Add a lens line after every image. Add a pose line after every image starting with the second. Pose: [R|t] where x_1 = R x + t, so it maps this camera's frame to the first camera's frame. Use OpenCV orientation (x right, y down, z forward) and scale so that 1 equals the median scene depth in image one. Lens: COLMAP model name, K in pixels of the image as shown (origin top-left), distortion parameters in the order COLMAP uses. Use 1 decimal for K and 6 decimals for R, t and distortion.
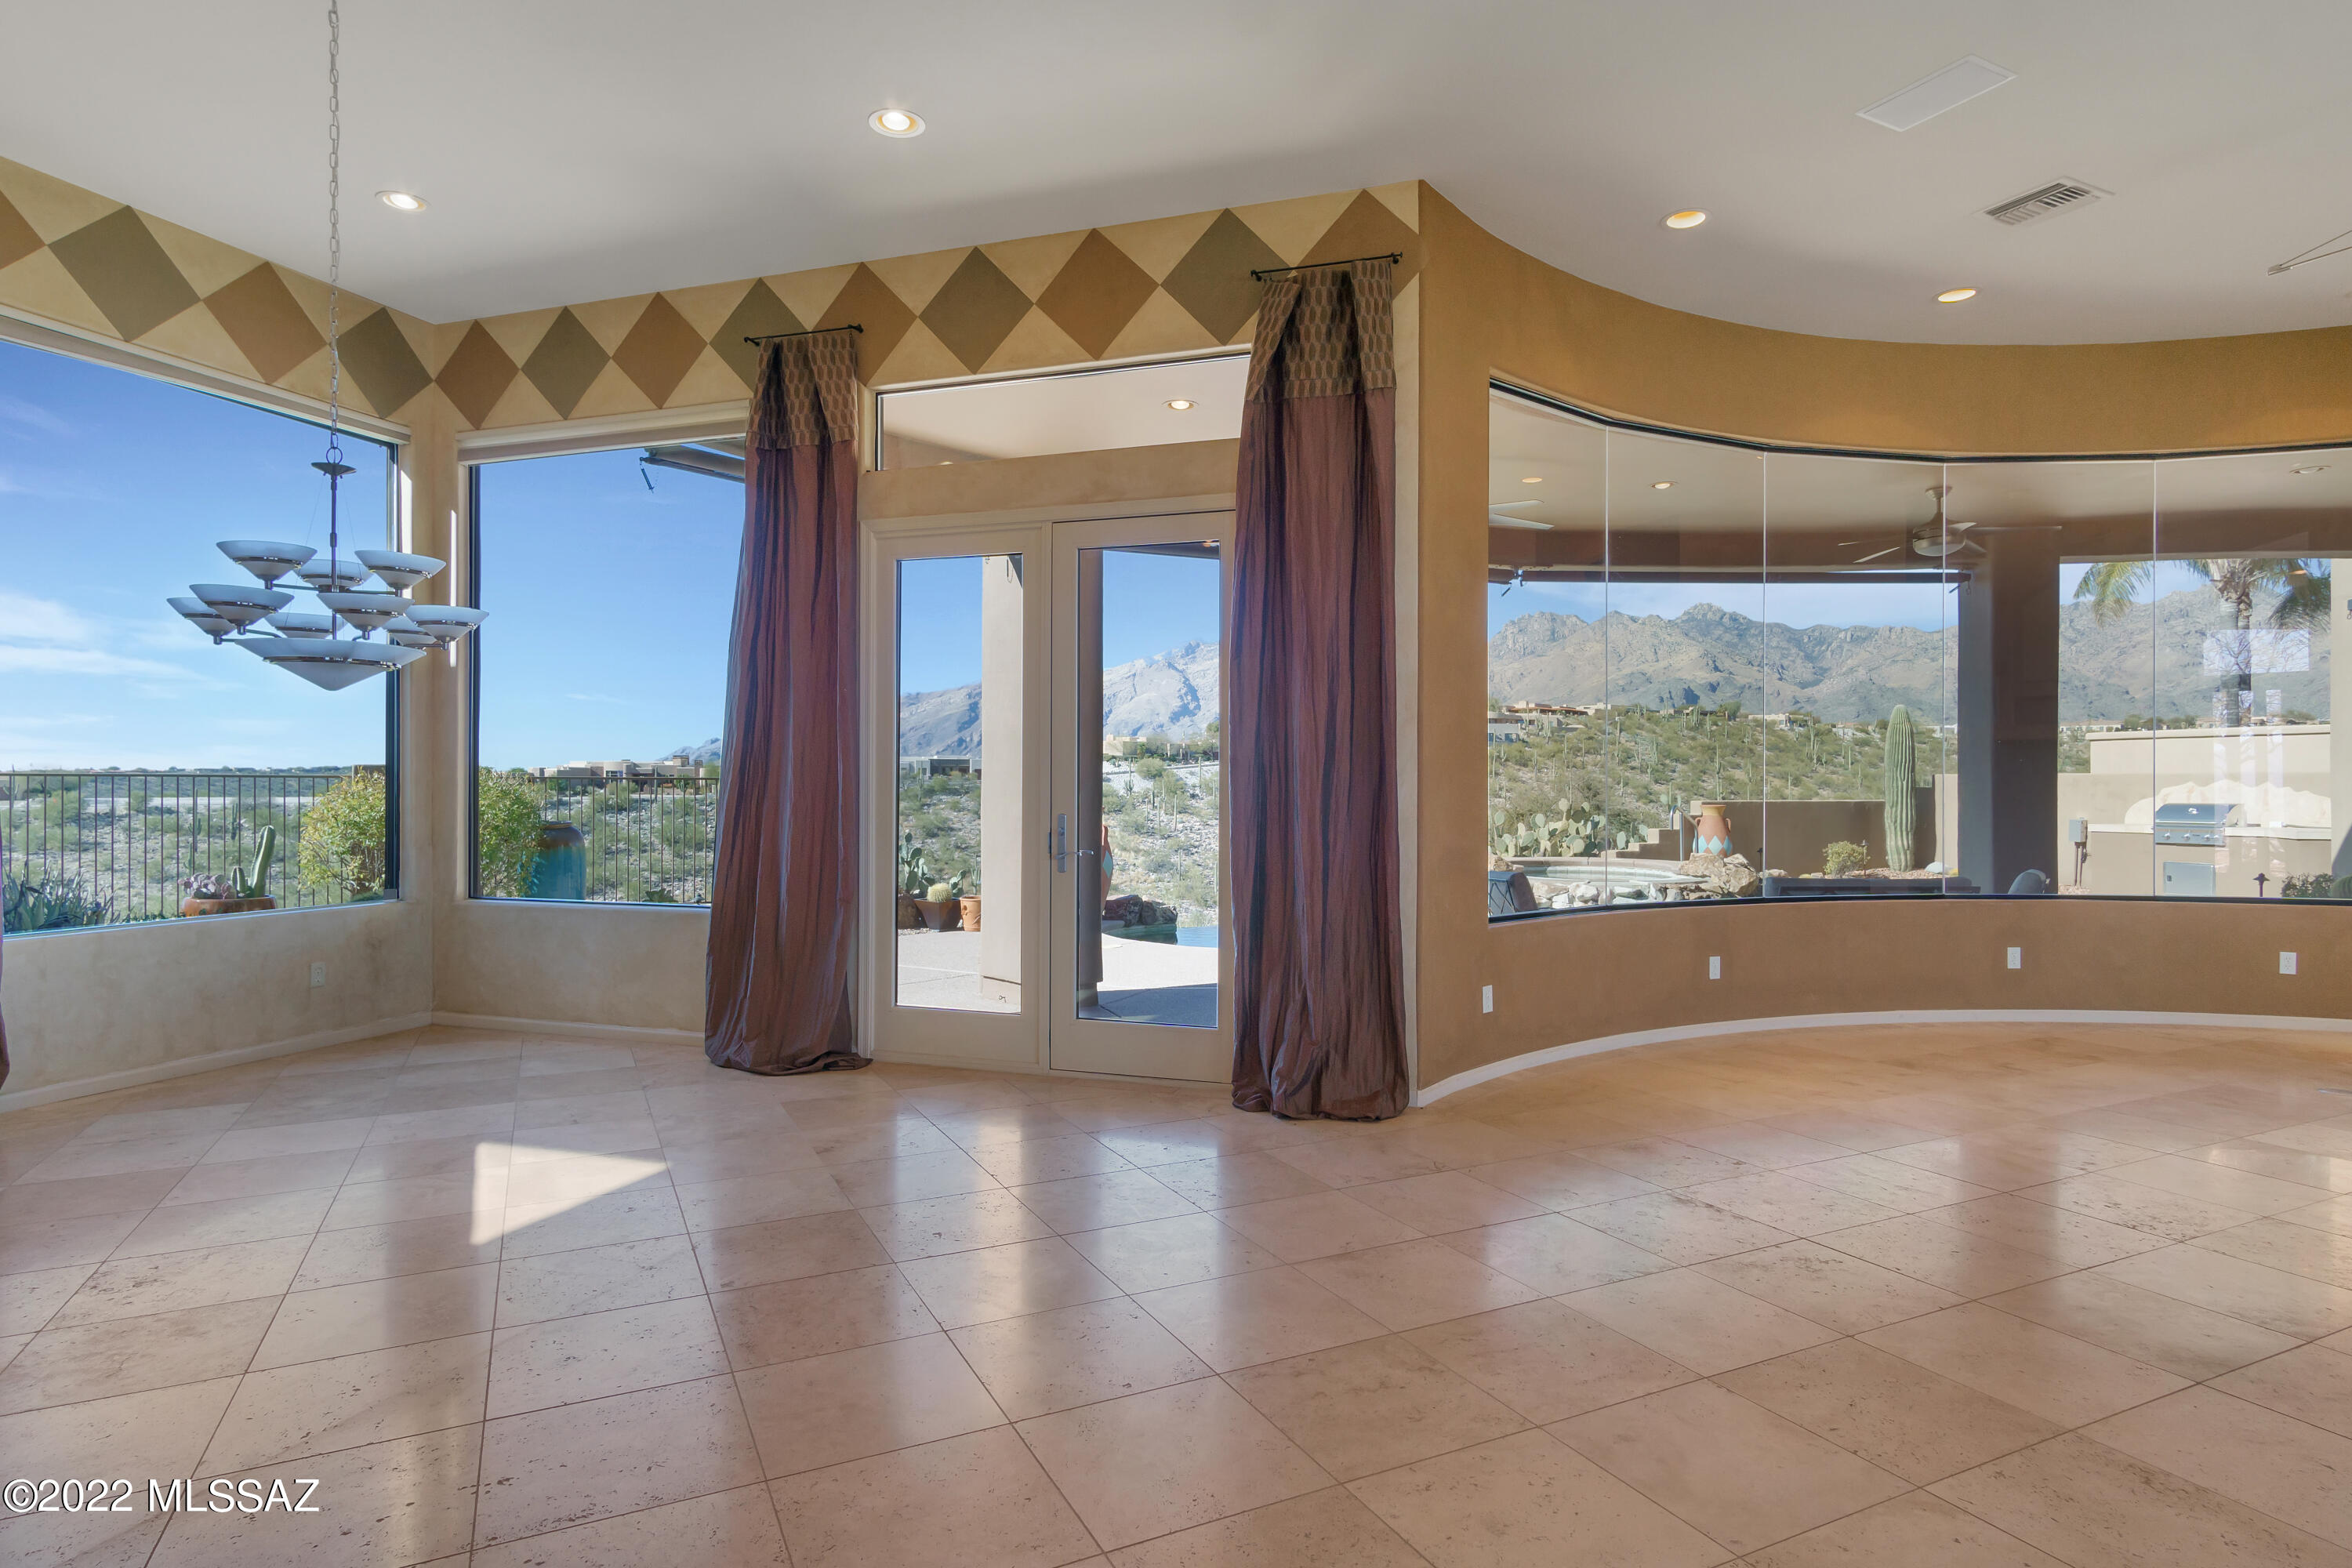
lens RADIAL K [[1252.2, 0, 1168.9], [0, 1252.2, 786.1], [0, 0, 1]] dist [0.003444, 0.001634]
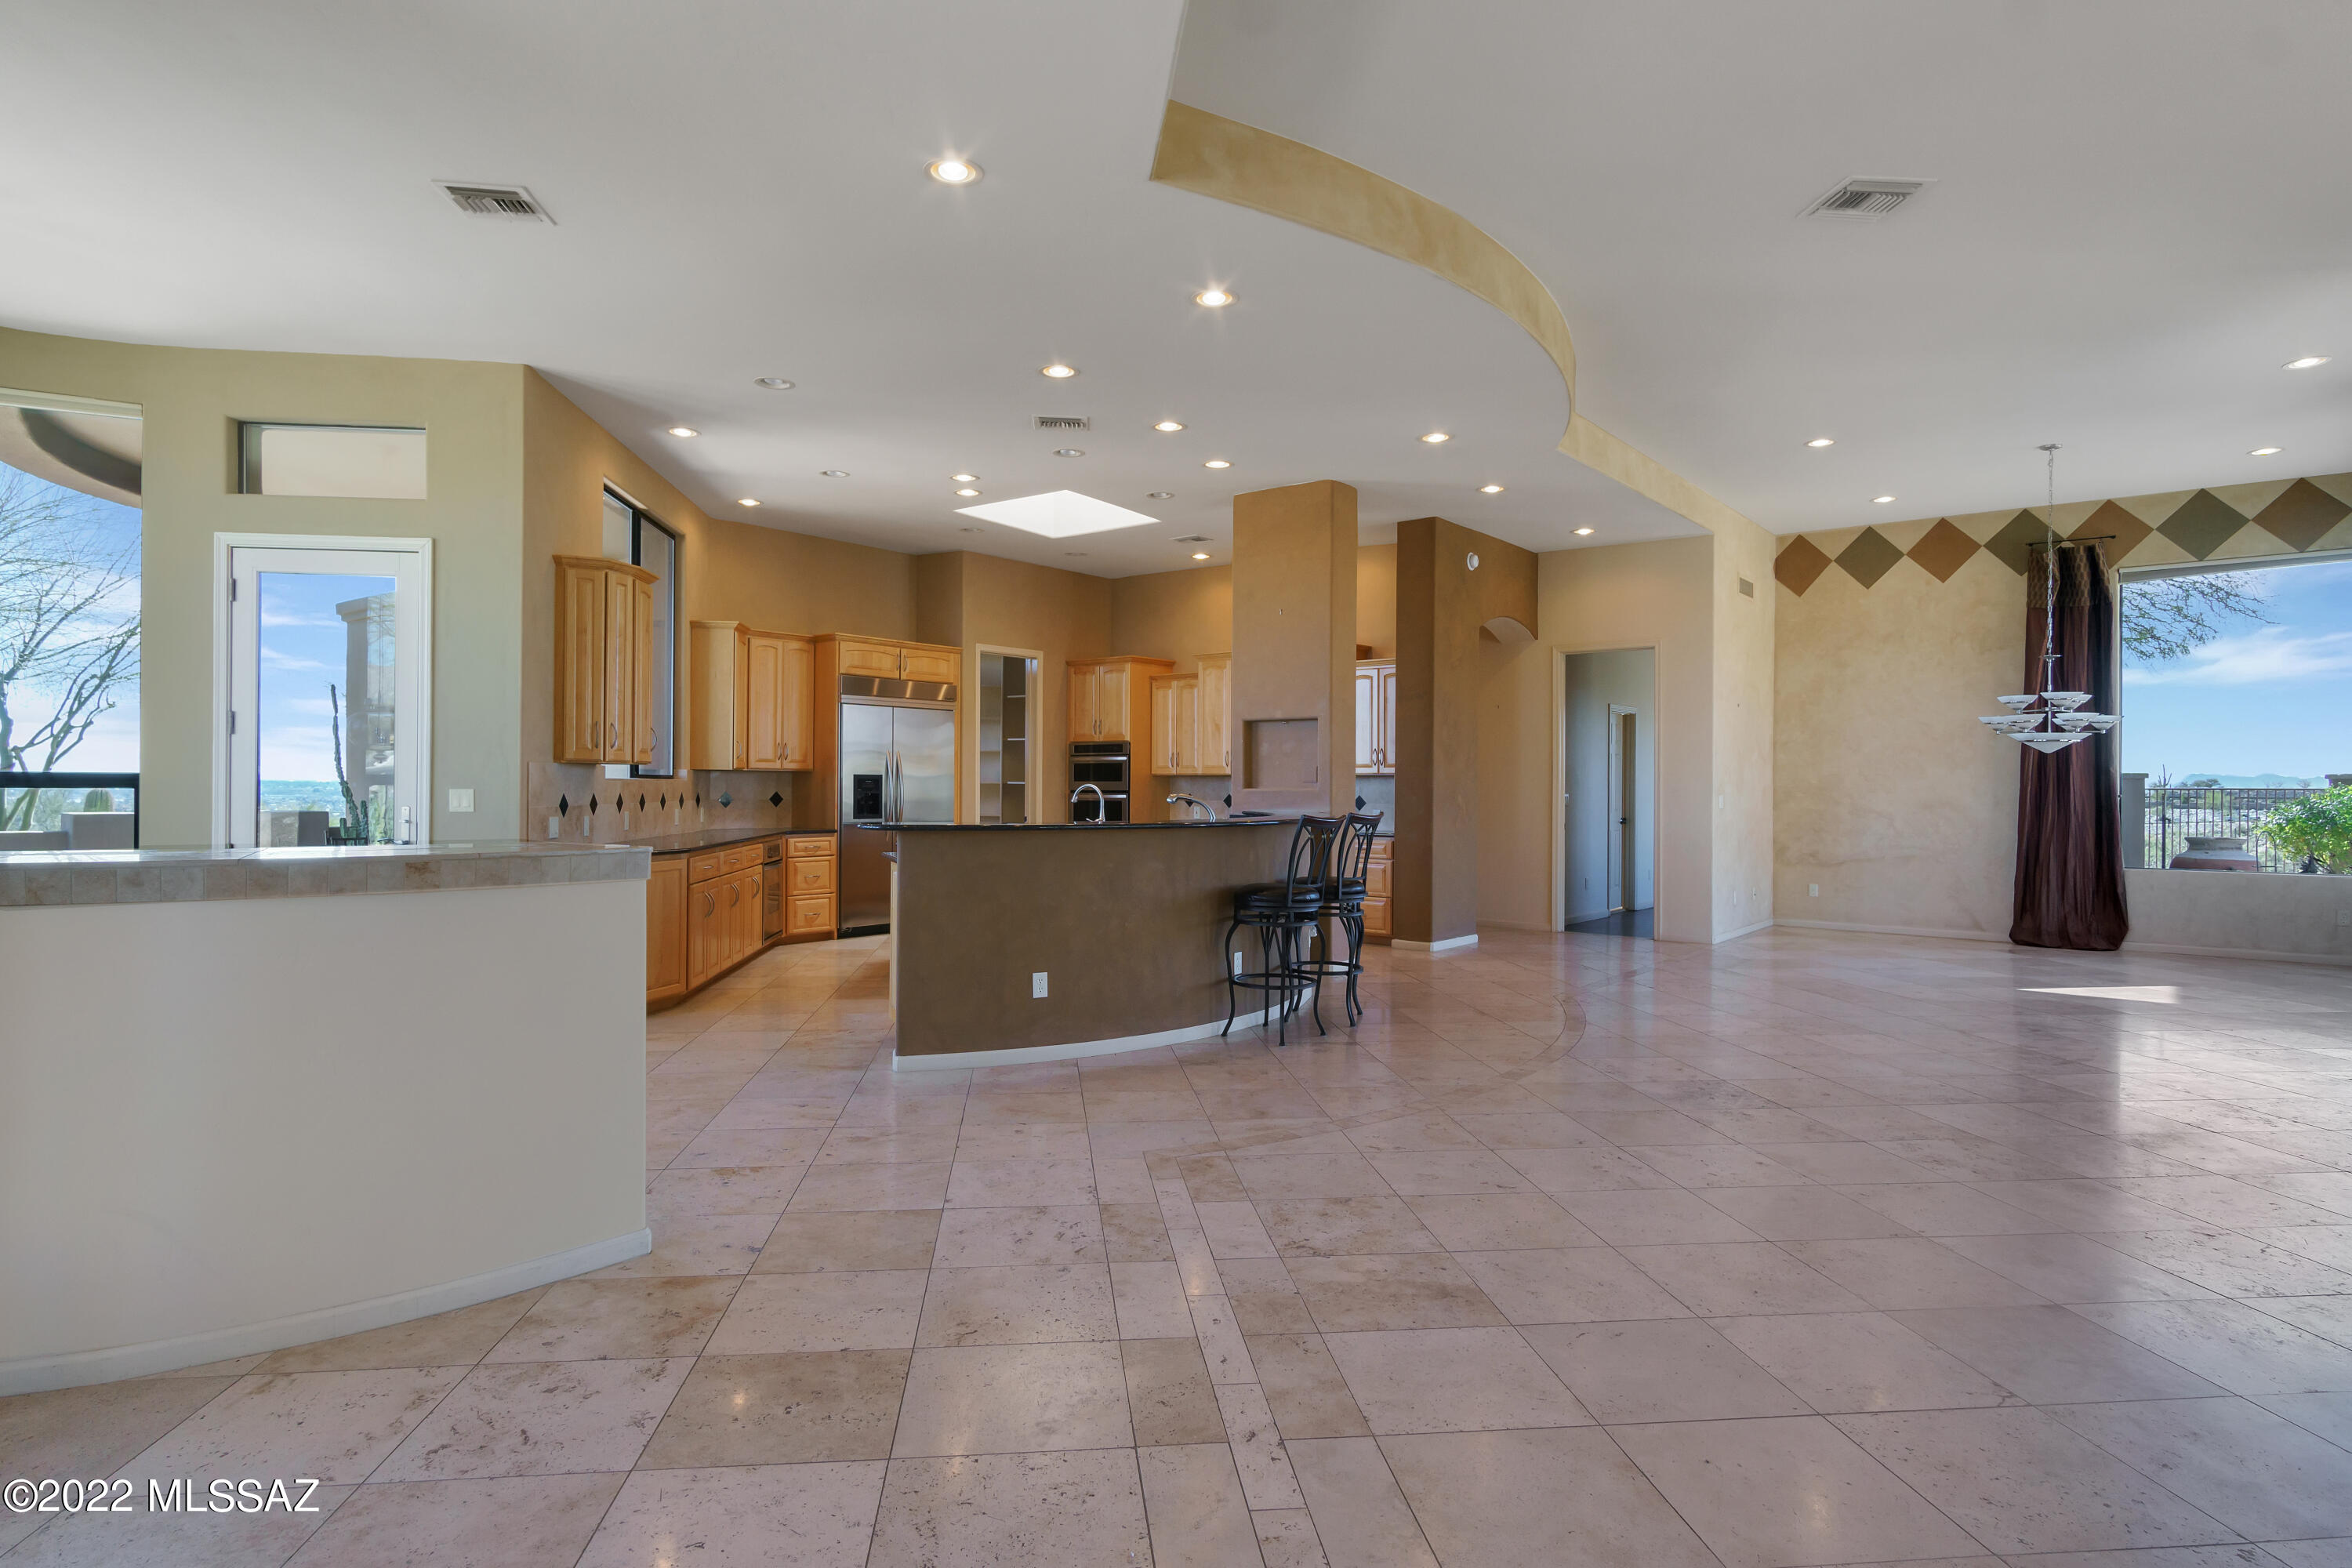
lens RADIAL K [[1252.2, 0, 1168.9], [0, 1252.2, 786.1], [0, 0, 1]] dist [0.003444, 0.001634]
pose [[-0.343425, -0.006049, -0.939161, 1.103920], [-0.008211, 0.999960, -0.003438, 0.003745], [0.939144, 0.006531, -0.343461, 0.146174]]
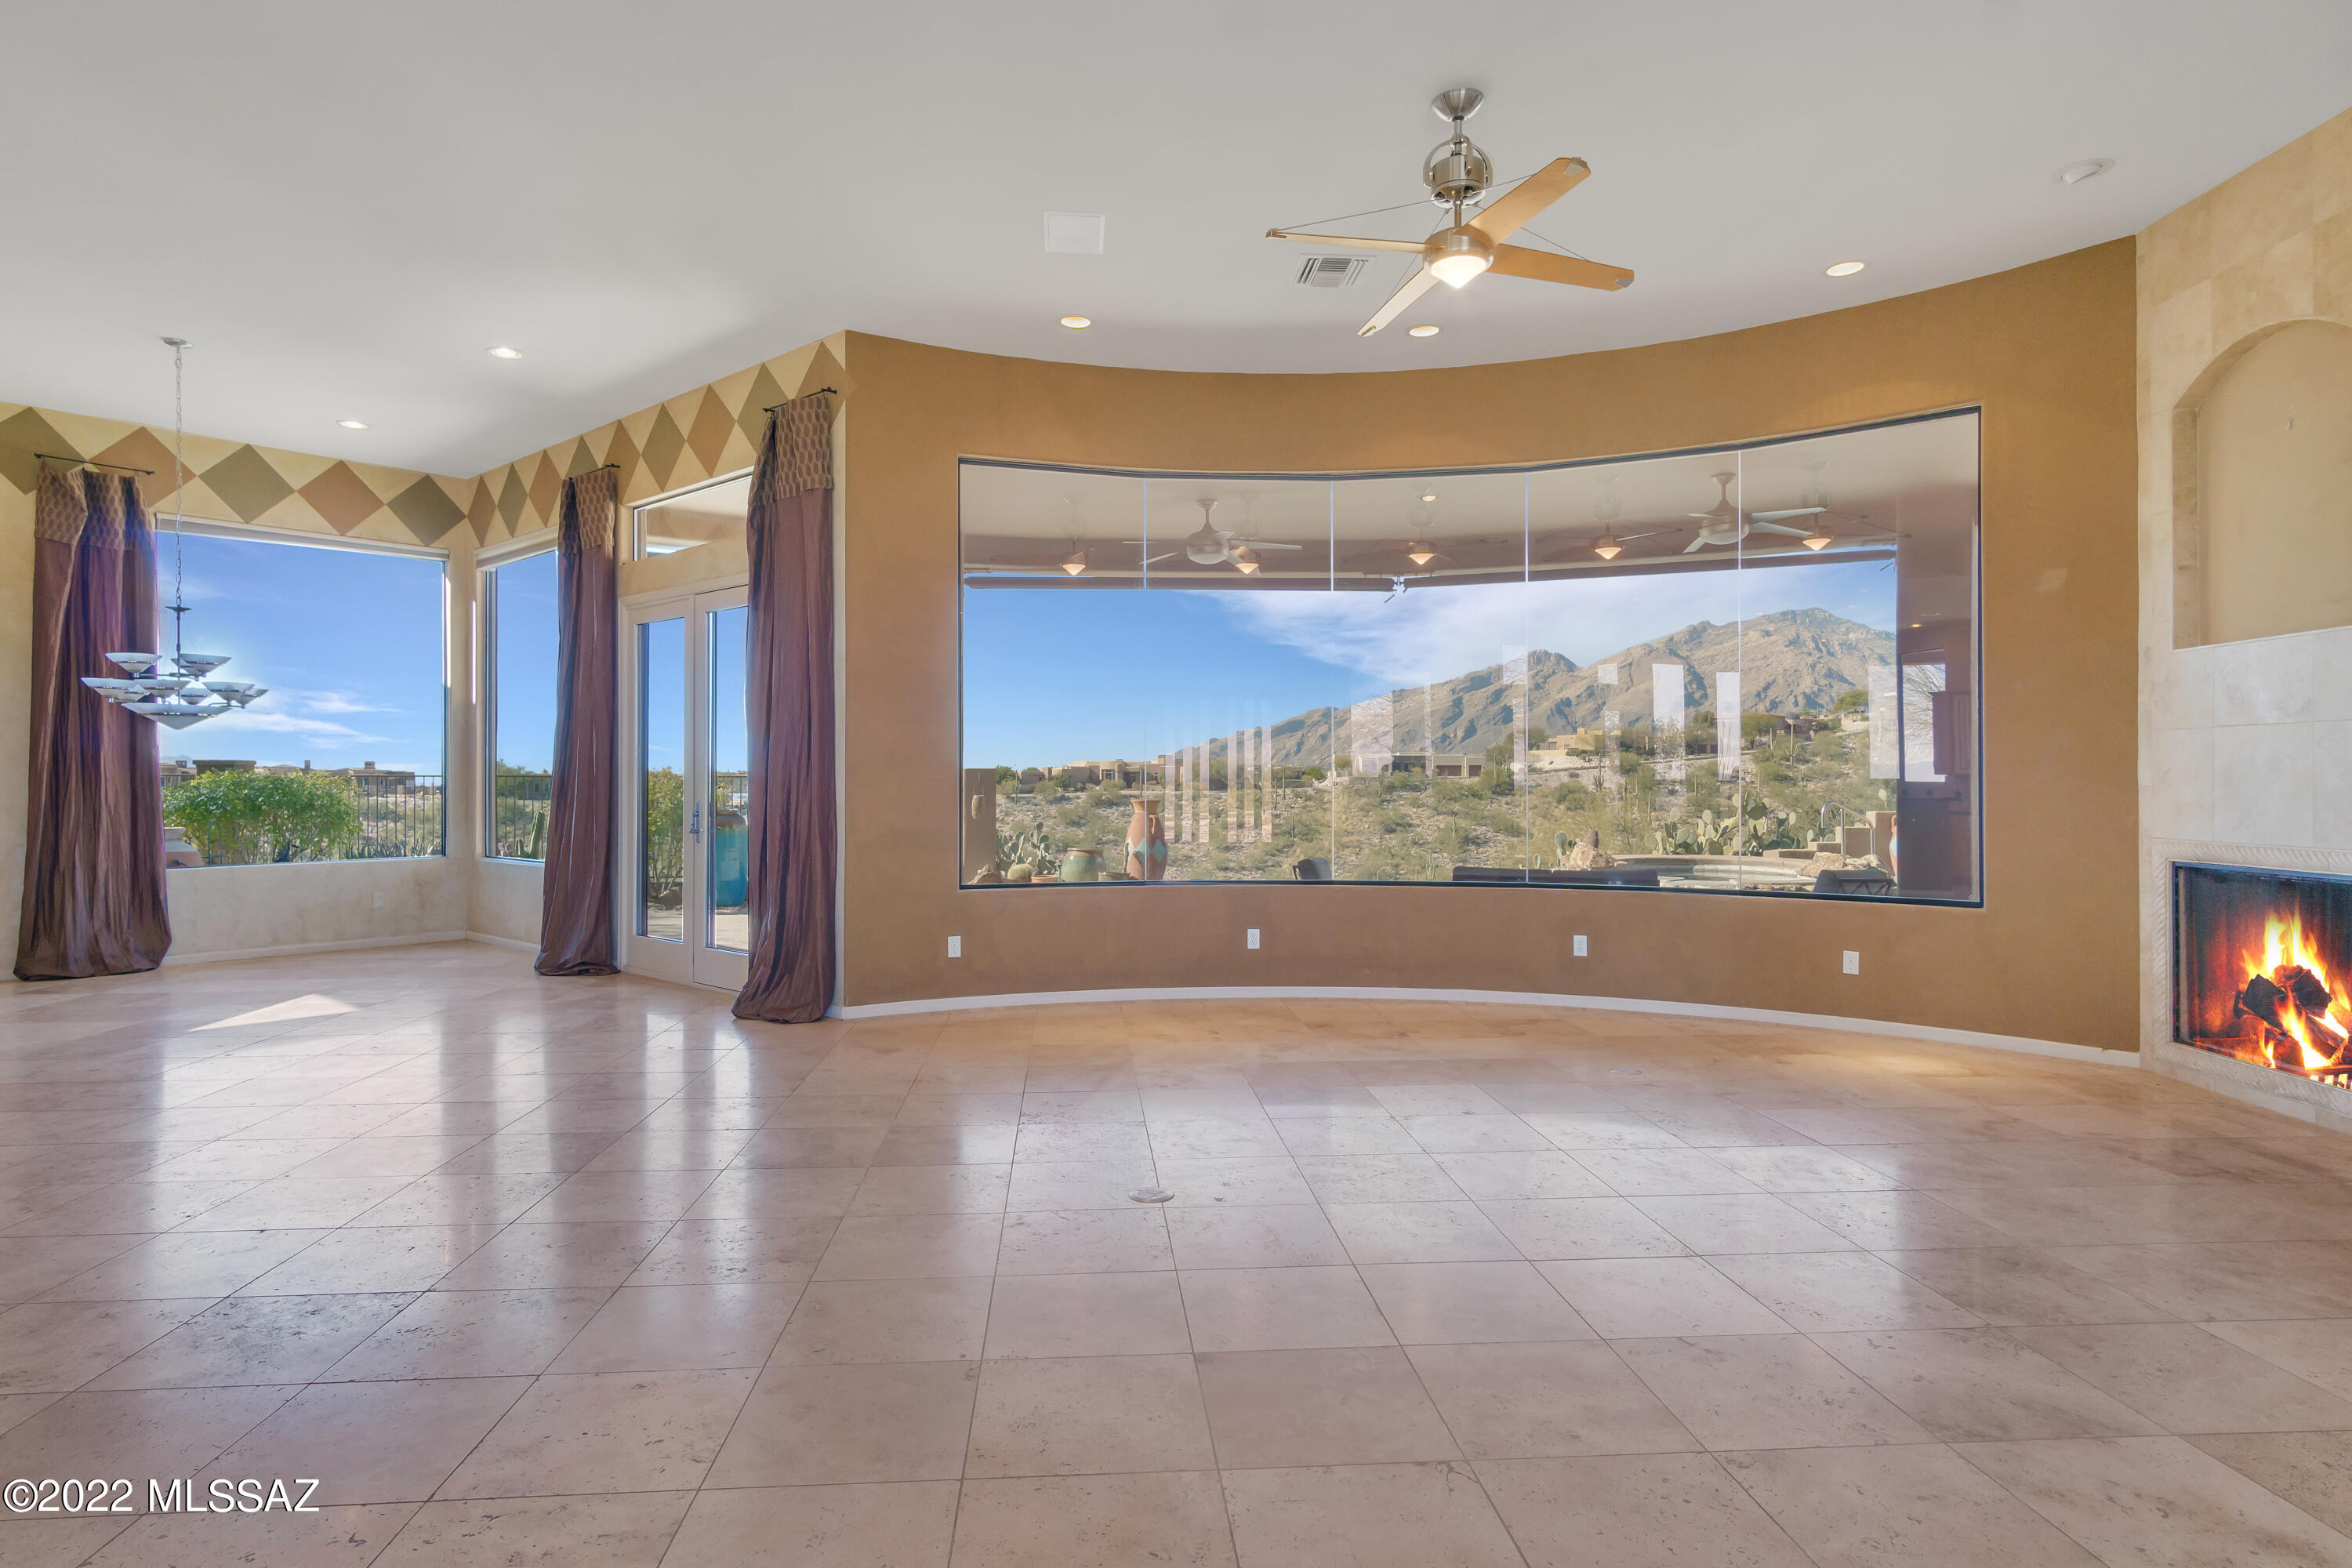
lens RADIAL K [[1242.8, 0, 1164.2], [0, 1242.8, 784.6], [0, 0, 1]] dist [0.005749, 0.002139]
pose [[0.926509, -0.001392, -0.376271, 0.721615], [0.002069, 0.999997, 0.001395, 0.001881], [0.376267, -0.002071, 0.926509, -0.077127]]
